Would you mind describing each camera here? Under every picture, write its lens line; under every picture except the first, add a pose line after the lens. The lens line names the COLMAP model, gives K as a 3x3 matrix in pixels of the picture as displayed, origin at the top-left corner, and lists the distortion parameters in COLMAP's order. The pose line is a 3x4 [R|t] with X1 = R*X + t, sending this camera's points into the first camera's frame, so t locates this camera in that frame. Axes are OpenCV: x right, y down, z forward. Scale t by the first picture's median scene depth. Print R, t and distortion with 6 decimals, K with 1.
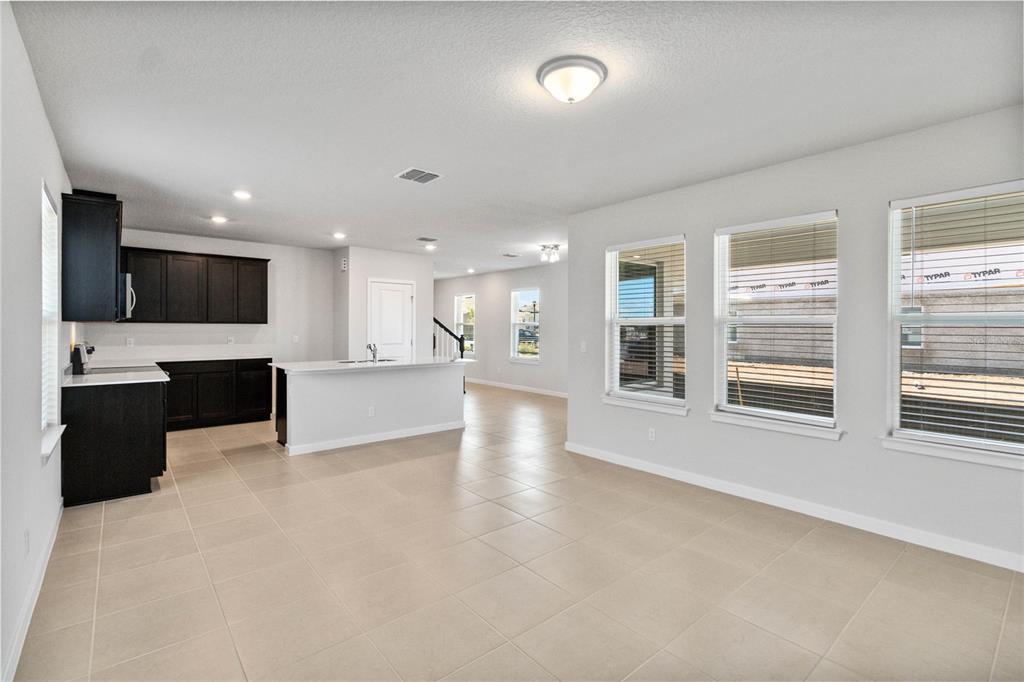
lens RADIAL K [[470.8, 0, 519.7], [0, 470.8, 326.3], [0, 0, 1]] dist [0.001673, 0.000275]
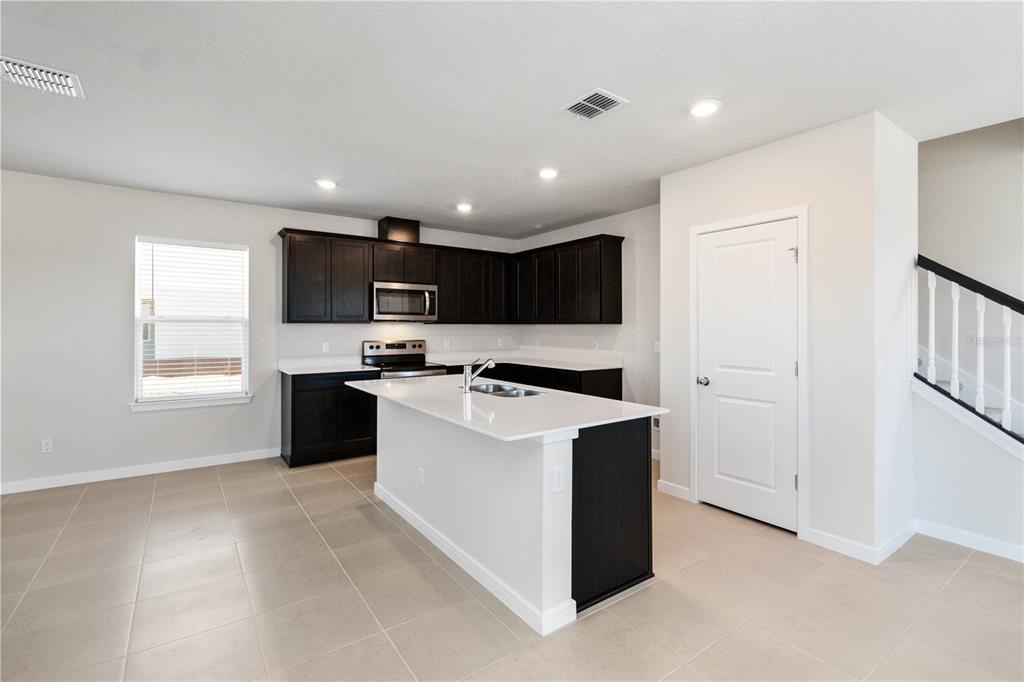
lens RADIAL K [[470.8, 0, 519.7], [0, 470.8, 326.3], [0, 0, 1]] dist [0.001673, 0.000275]
pose [[-0.077704, -0.006043, -0.996958, 0.191954], [-0.004491, 0.999974, -0.005712, 0.003114], [0.996966, 0.004033, -0.077729, 0.927758]]
